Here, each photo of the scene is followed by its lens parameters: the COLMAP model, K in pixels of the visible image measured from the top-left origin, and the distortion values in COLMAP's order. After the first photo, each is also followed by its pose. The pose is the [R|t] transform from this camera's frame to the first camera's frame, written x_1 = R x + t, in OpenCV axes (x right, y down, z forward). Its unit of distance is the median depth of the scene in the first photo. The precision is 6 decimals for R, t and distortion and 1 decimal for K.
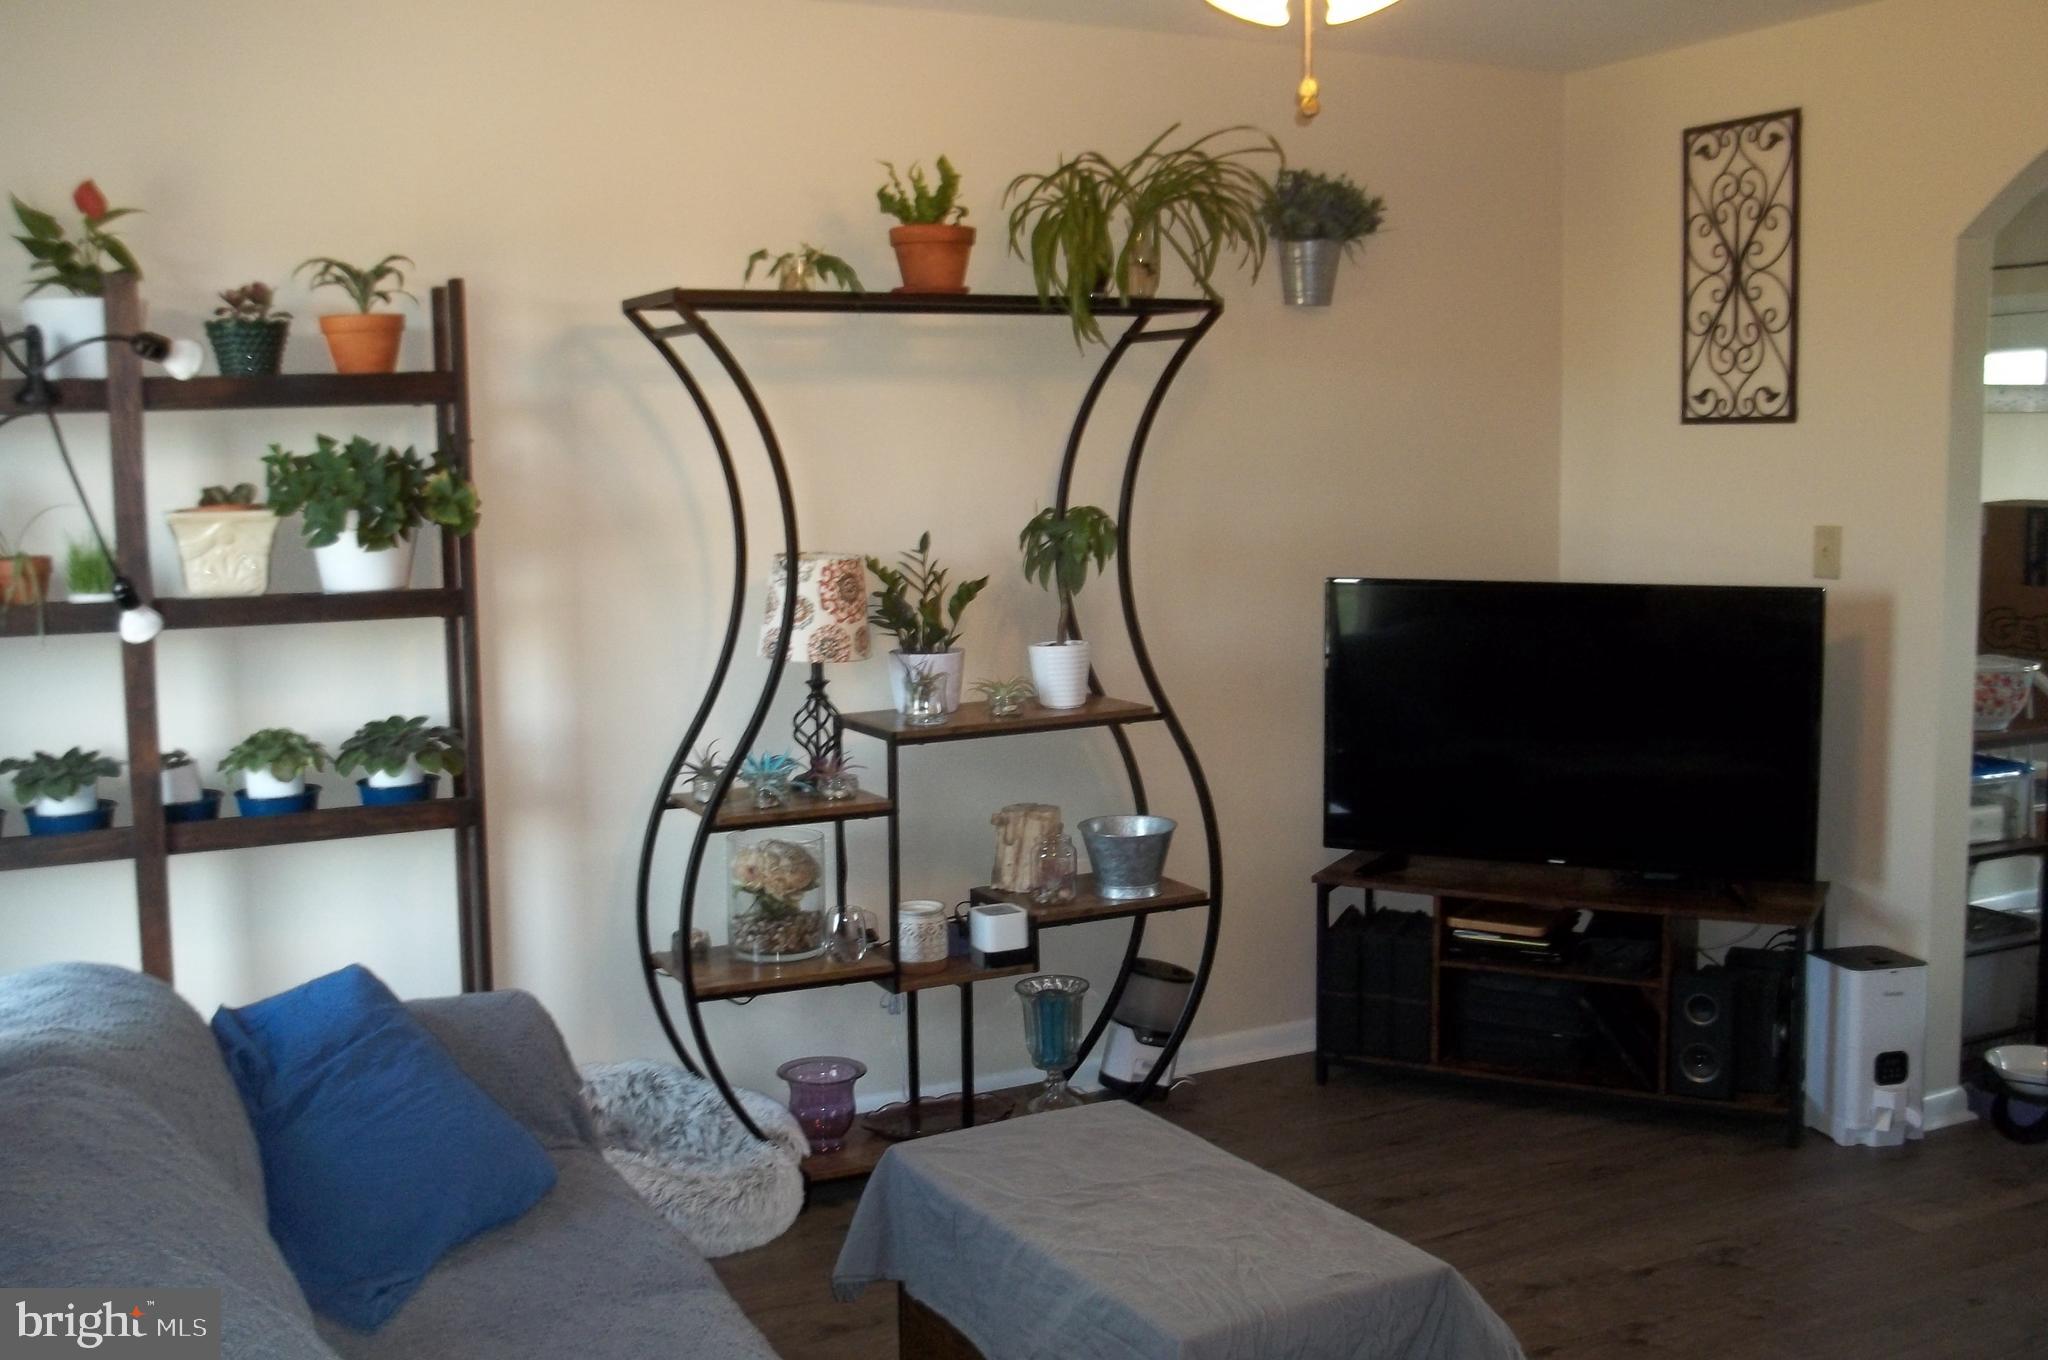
lens RADIAL K [[1980.7, 0, 1024.0], [0, 1980.7, 680.0], [0, 0, 1]] dist [-0.114835, 0.142327]
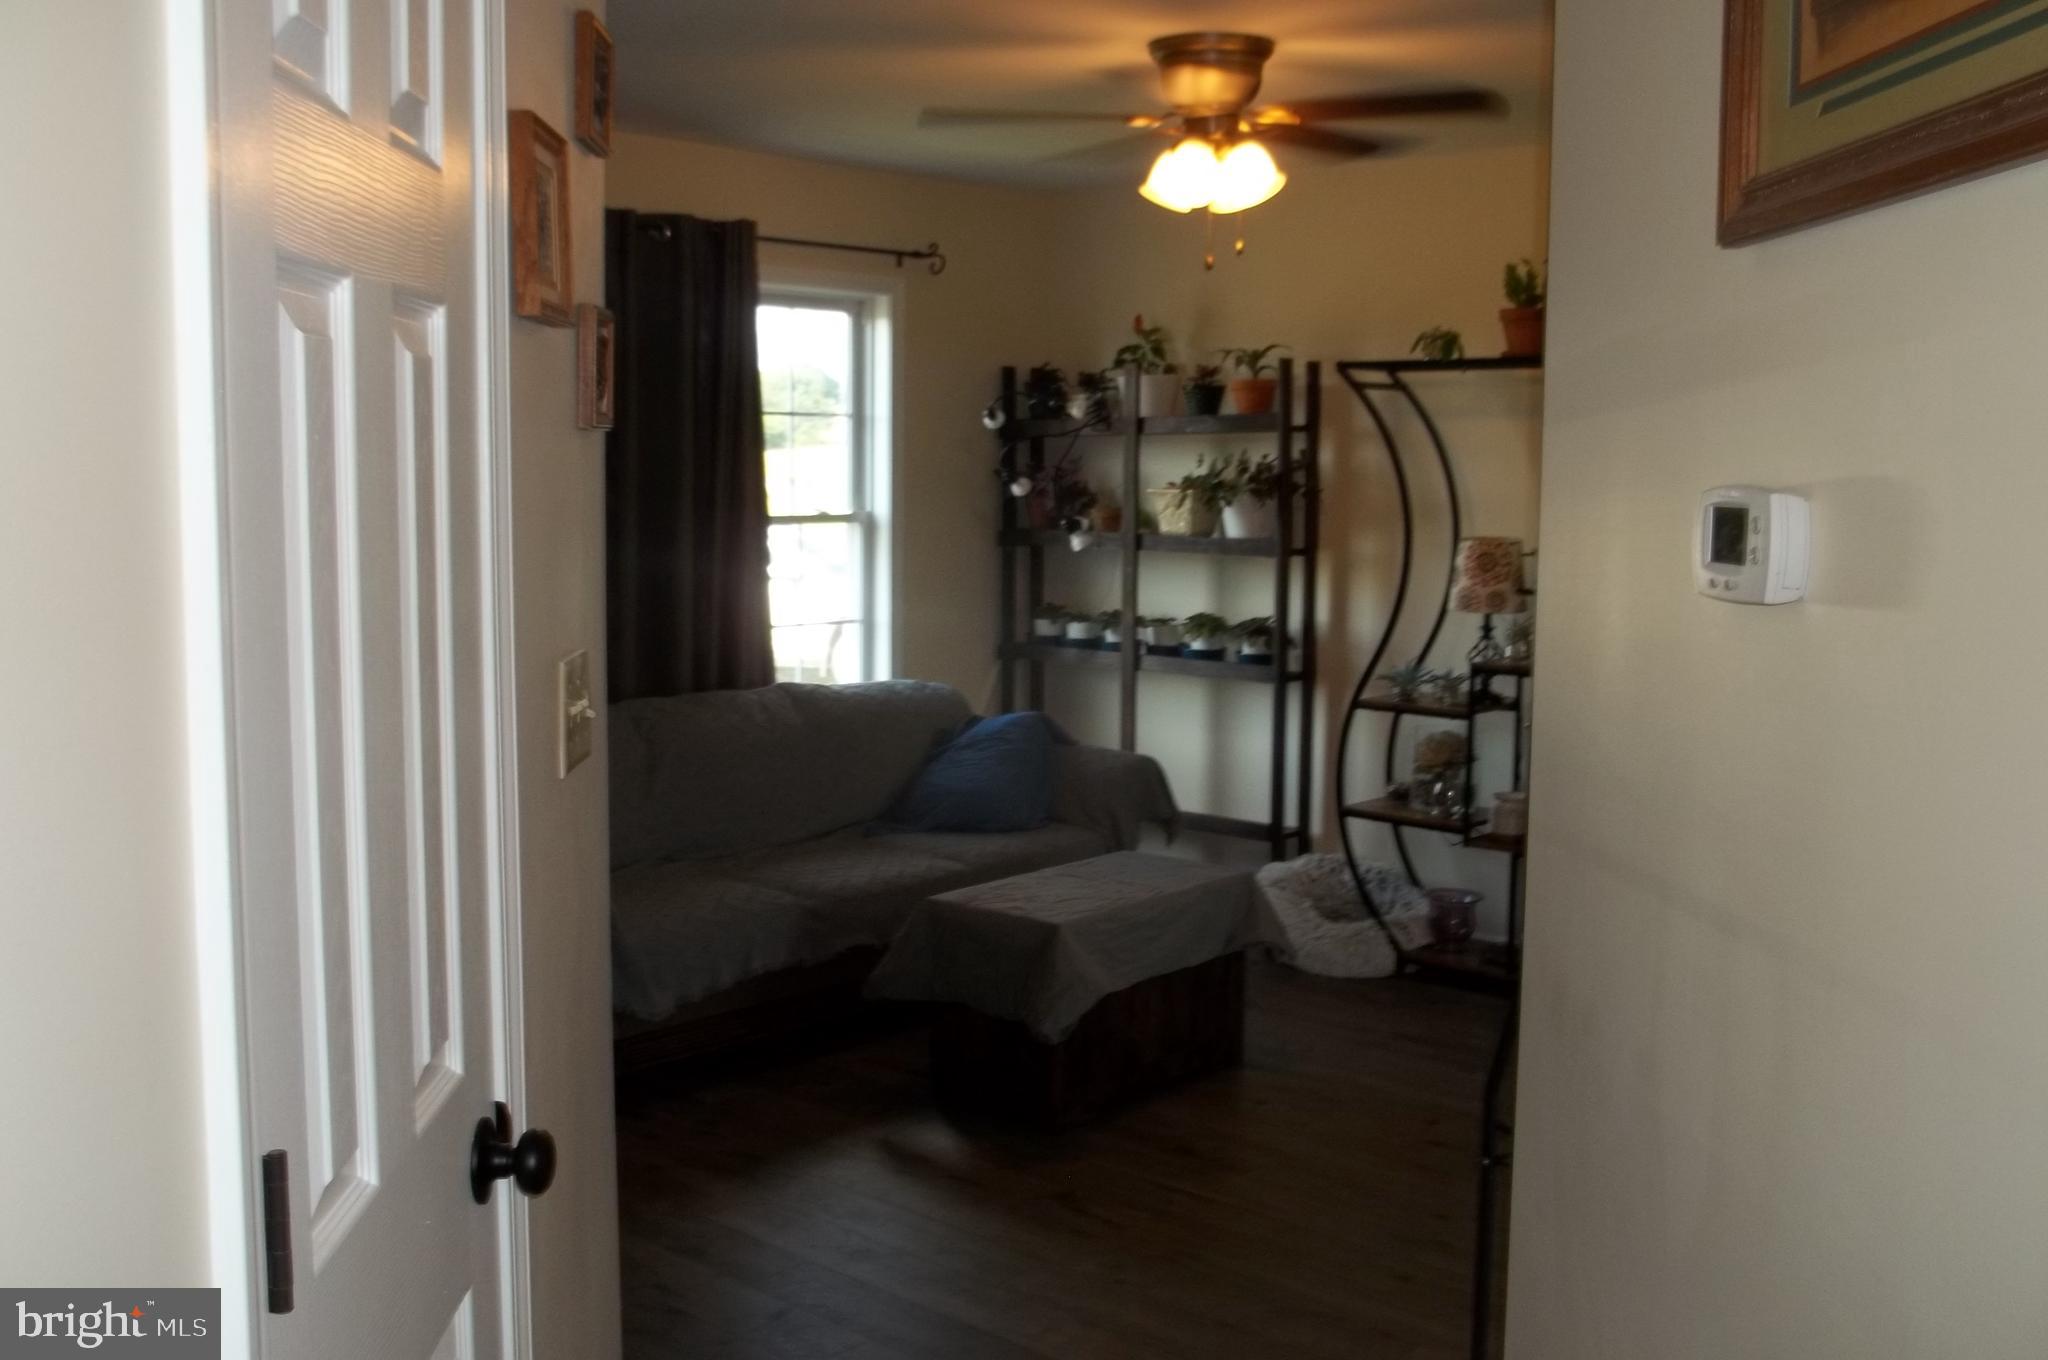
lens RADIAL K [[1980.7, 0, 1024.0], [0, 1980.7, 680.0], [0, 0, 1]] dist [-0.114835, 0.142327]
pose [[0.329046, 0.123999, -0.936137, 1.200210], [-0.110174, 0.989612, 0.092357, -0.059774], [0.937865, 0.072748, 0.339289, 0.222544]]
